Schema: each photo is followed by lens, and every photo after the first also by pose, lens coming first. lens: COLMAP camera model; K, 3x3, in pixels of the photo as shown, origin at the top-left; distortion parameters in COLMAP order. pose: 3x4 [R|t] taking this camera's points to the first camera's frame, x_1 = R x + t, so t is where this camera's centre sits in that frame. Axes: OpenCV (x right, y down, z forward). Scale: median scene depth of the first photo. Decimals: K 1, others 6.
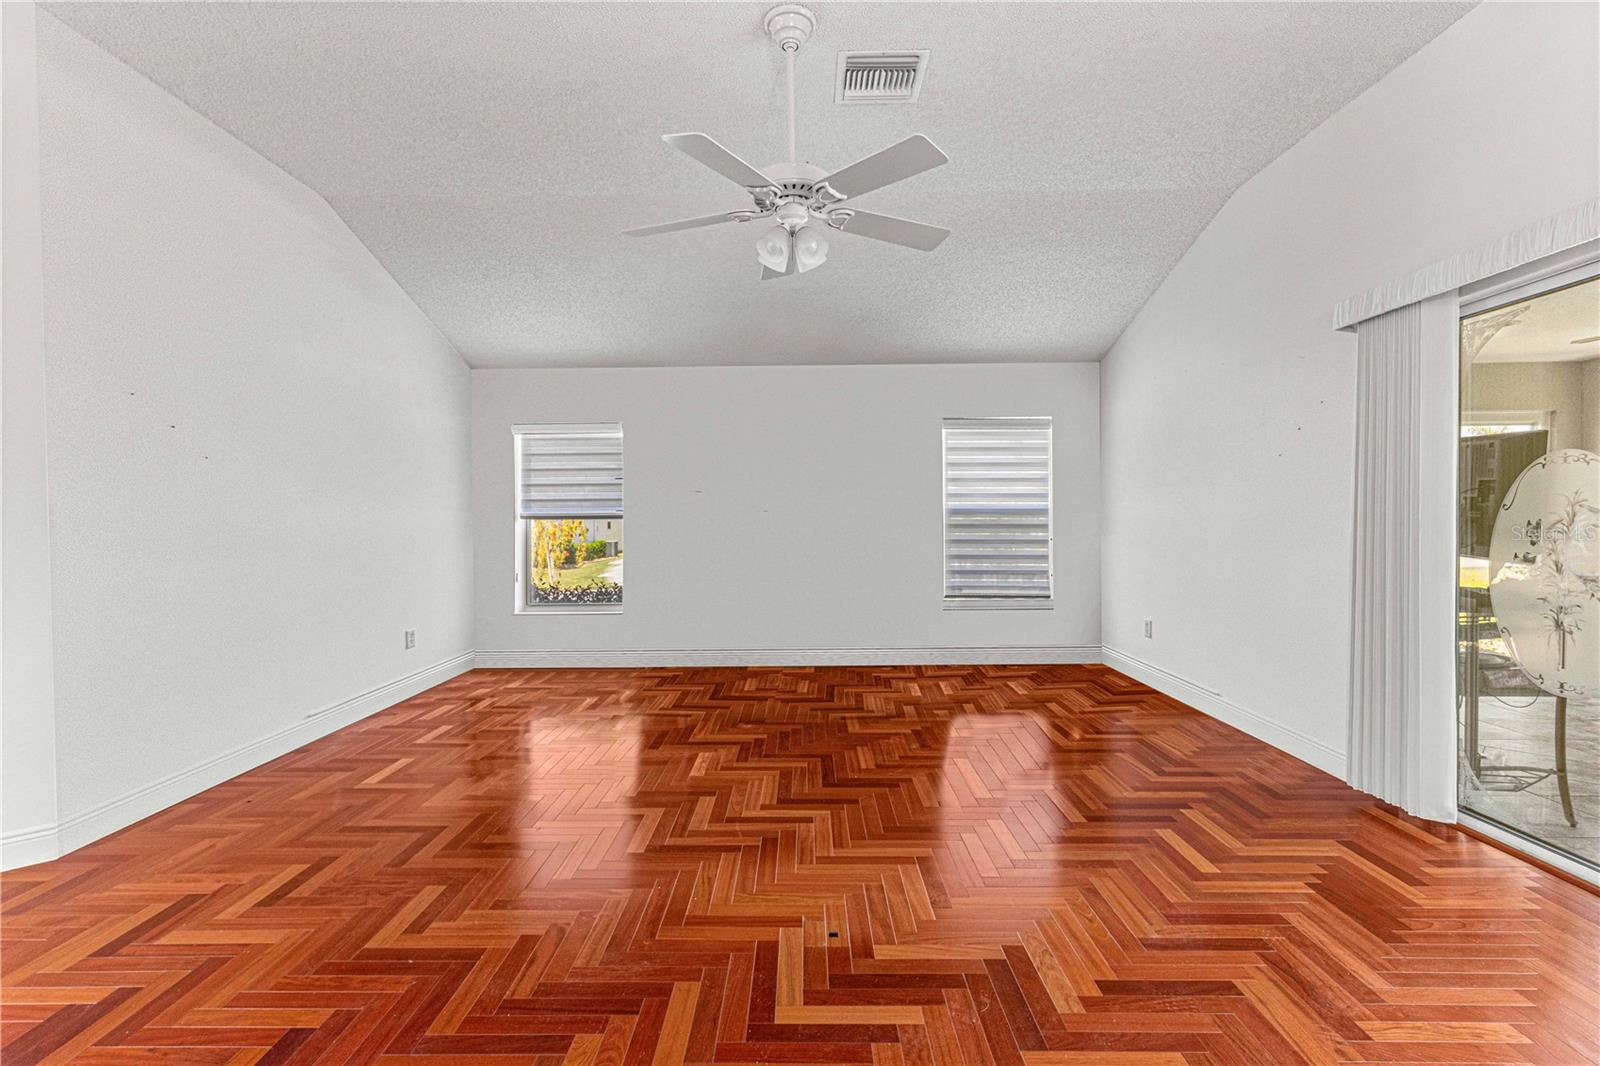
lens RADIAL K [[757.8, 0, 799.8], [0, 757.8, 520.7], [0, 0, 1]] dist [0.001150, 0.000027]
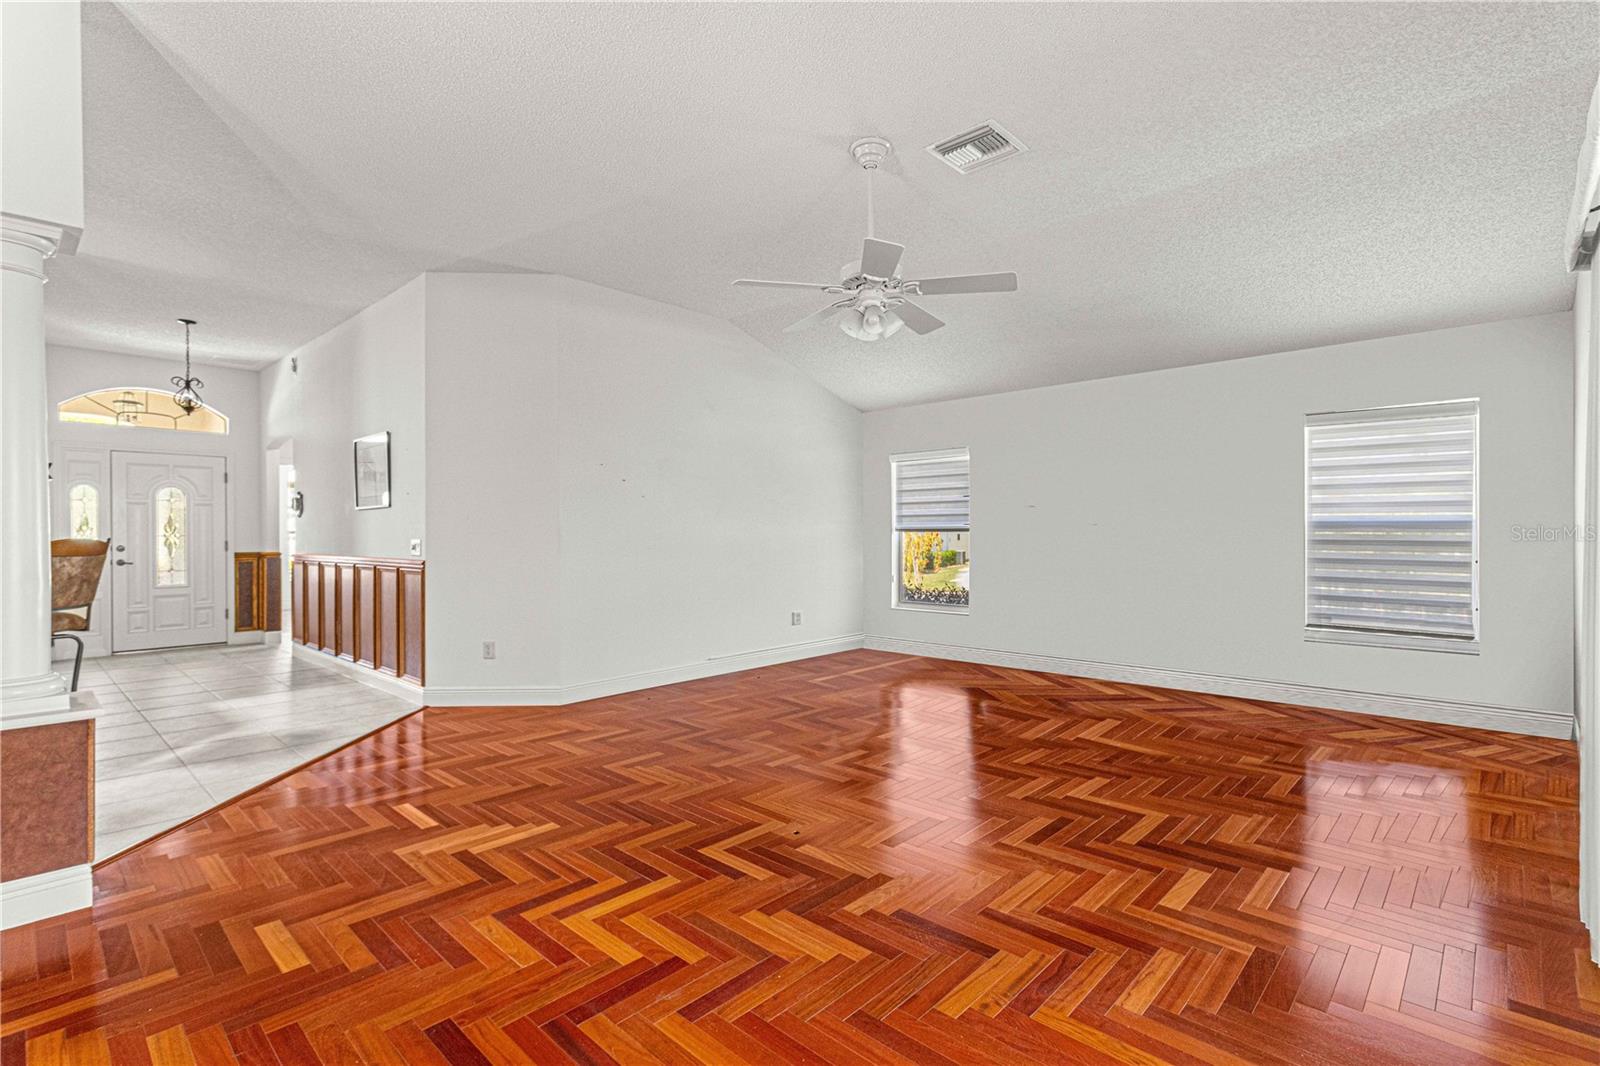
lens RADIAL K [[757.8, 0, 794.6], [0, 757.8, 535.4], [0, 0, 1]] dist [0.001150, 0.000027]
pose [[0.730987, 0.008290, -0.682341, 0.350439], [-0.003515, 0.999959, 0.008383, -0.005305], [0.682383, -0.003729, 0.730986, -0.008567]]
